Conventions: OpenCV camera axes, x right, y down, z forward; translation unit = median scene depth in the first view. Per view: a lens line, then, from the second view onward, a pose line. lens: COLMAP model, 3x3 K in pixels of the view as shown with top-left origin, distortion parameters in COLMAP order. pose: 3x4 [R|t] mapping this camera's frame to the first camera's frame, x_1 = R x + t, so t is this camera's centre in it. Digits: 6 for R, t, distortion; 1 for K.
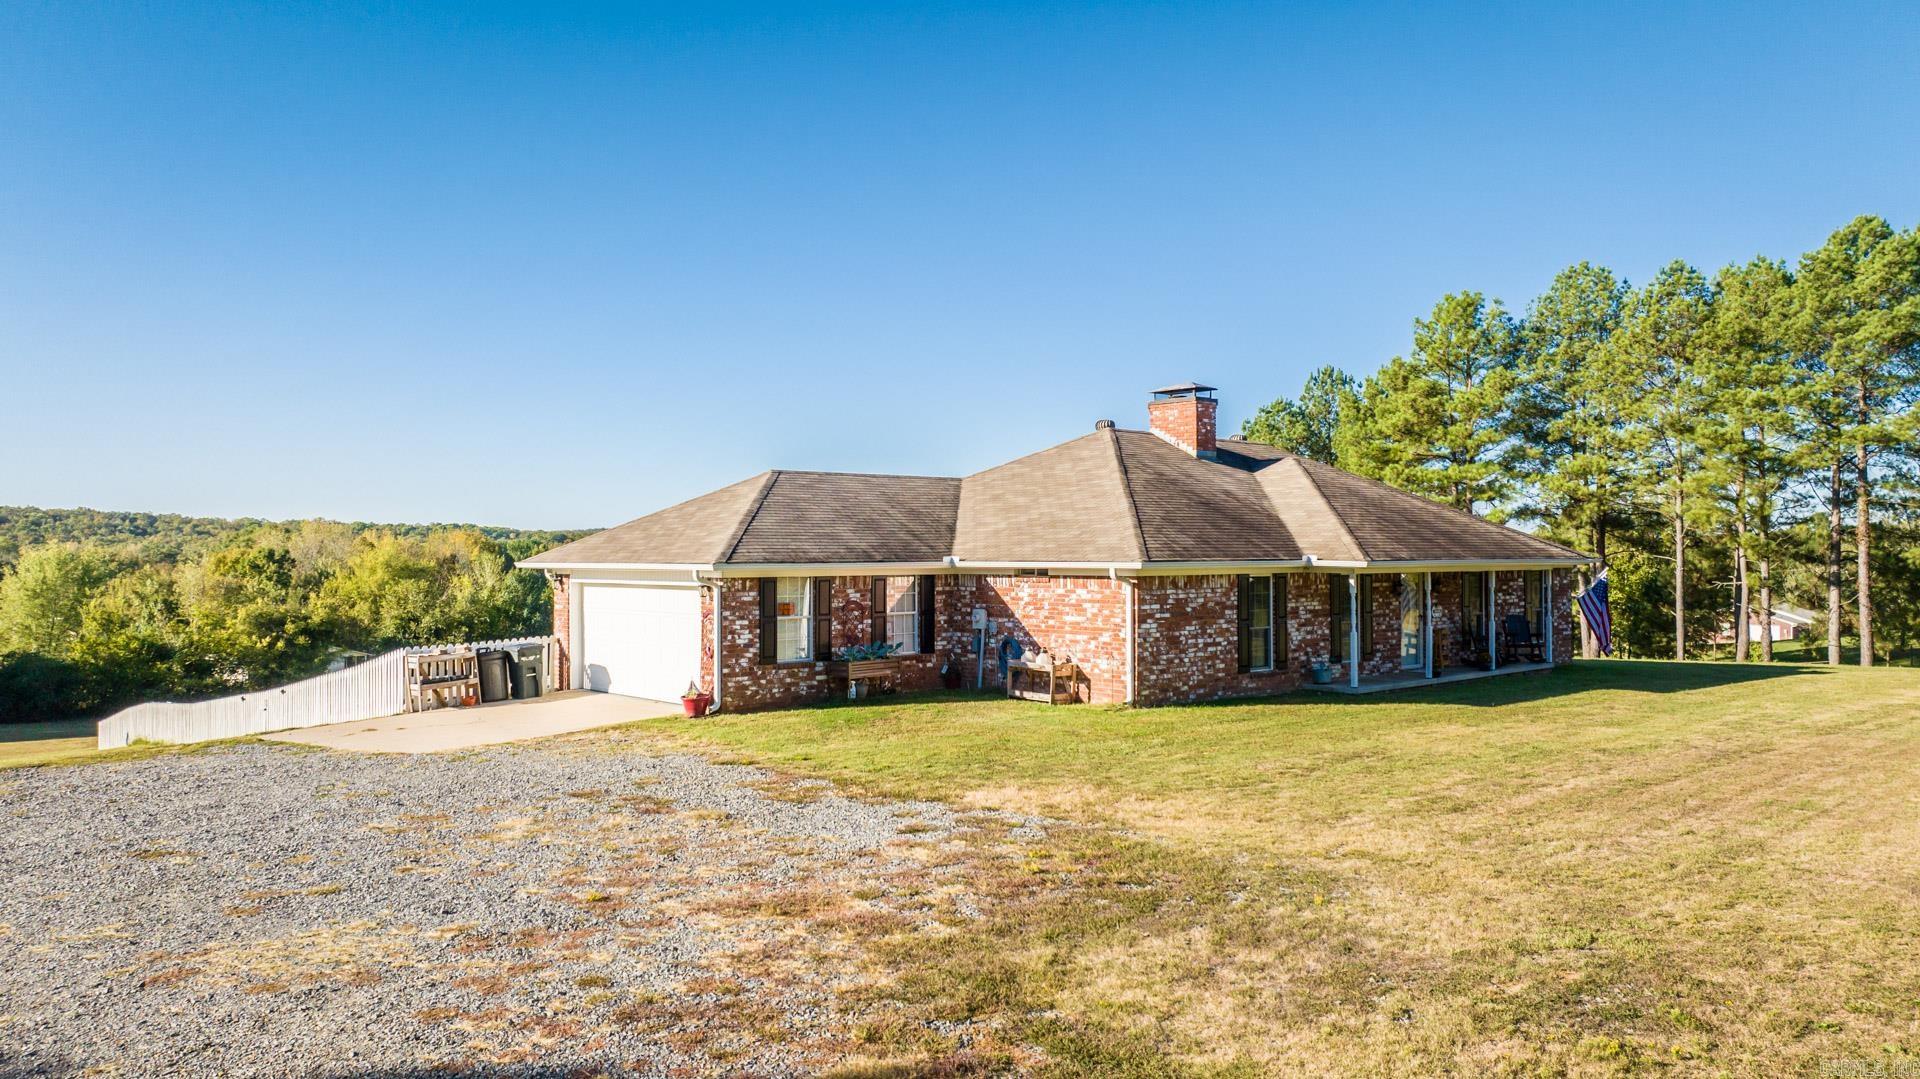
lens RADIAL K [[1324.5, 0, 949.5], [0, 1324.5, 570.5], [0, 0, 1]] dist [-0.004989, 0.003518]
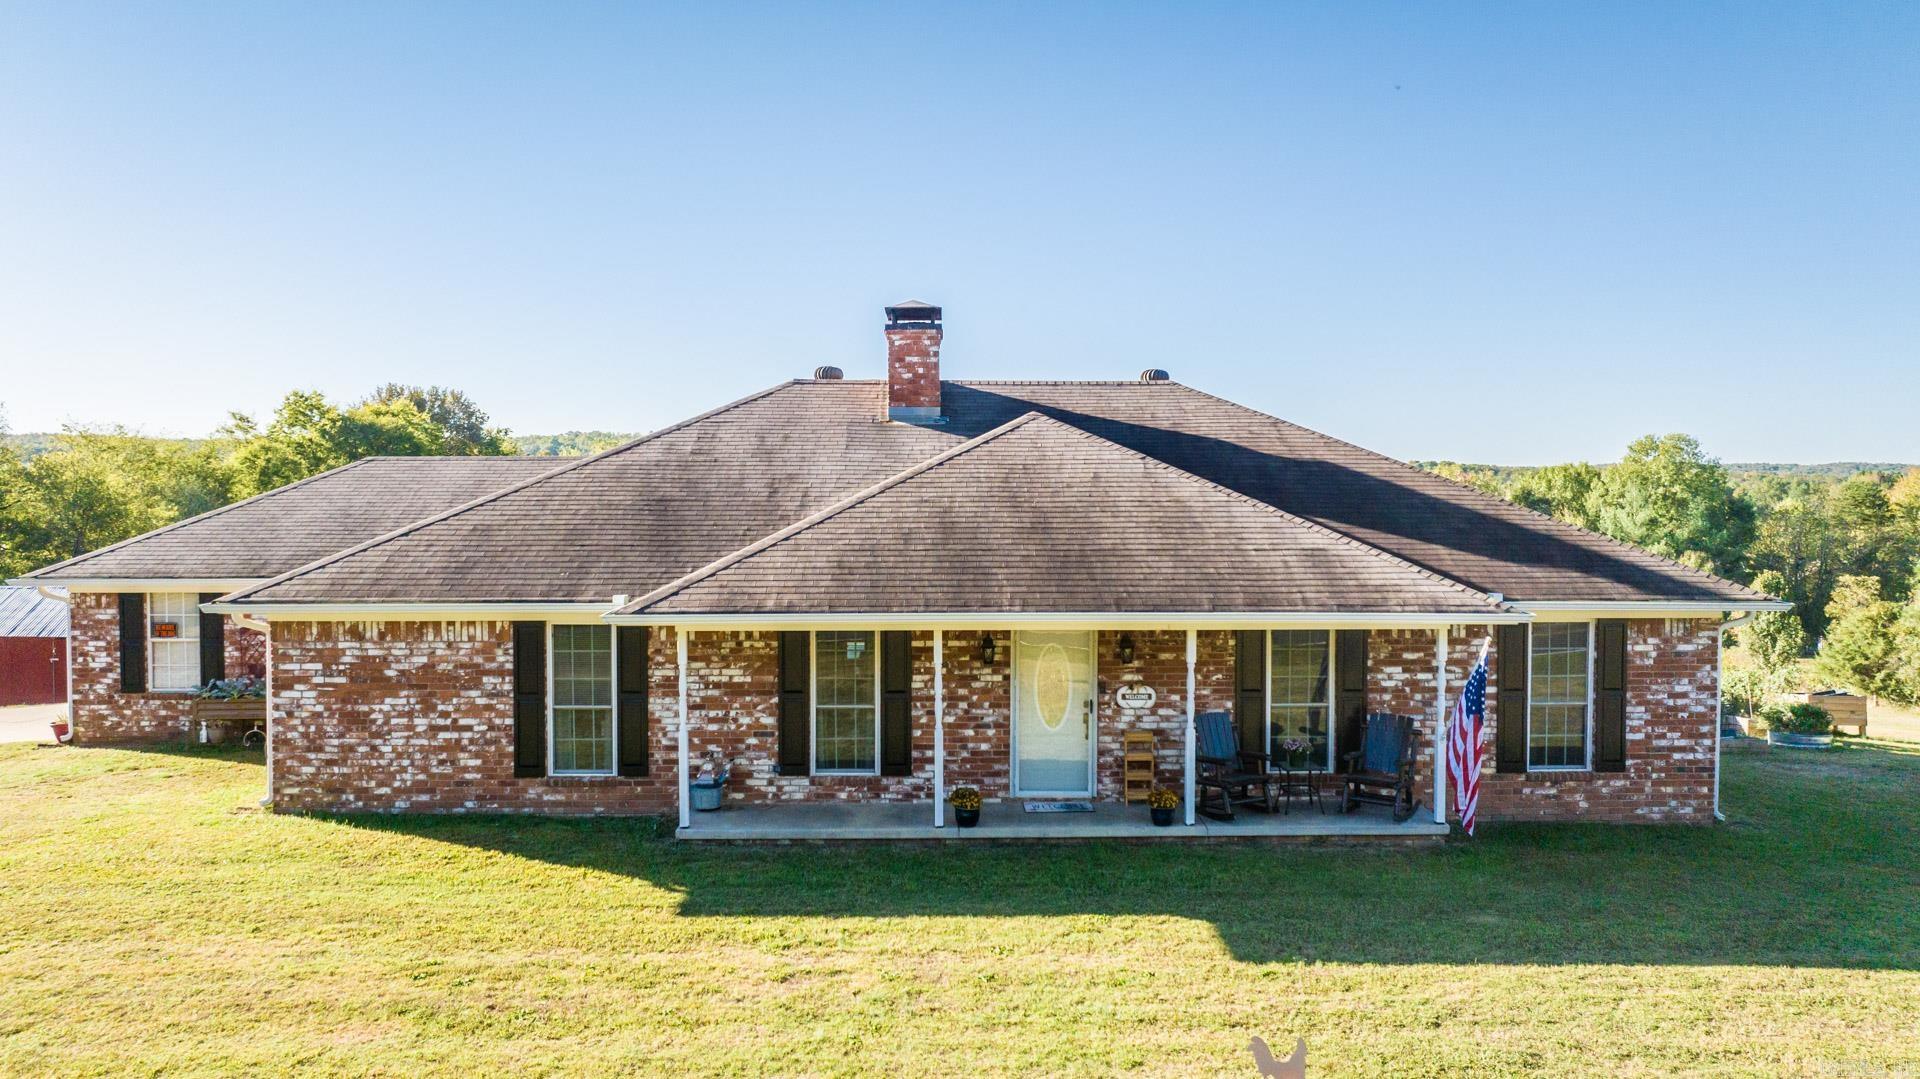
lens RADIAL K [[1348.0, 0, 960.0], [0, 1348.0, 539.5], [0, 0, 1]] dist [-0.018456, 0.001528]
pose [[0.758861, 0.025107, -0.650769, 0.800002], [-0.009727, 0.999582, 0.027222, -0.055851], [0.651180, -0.014328, 0.758788, 0.653850]]
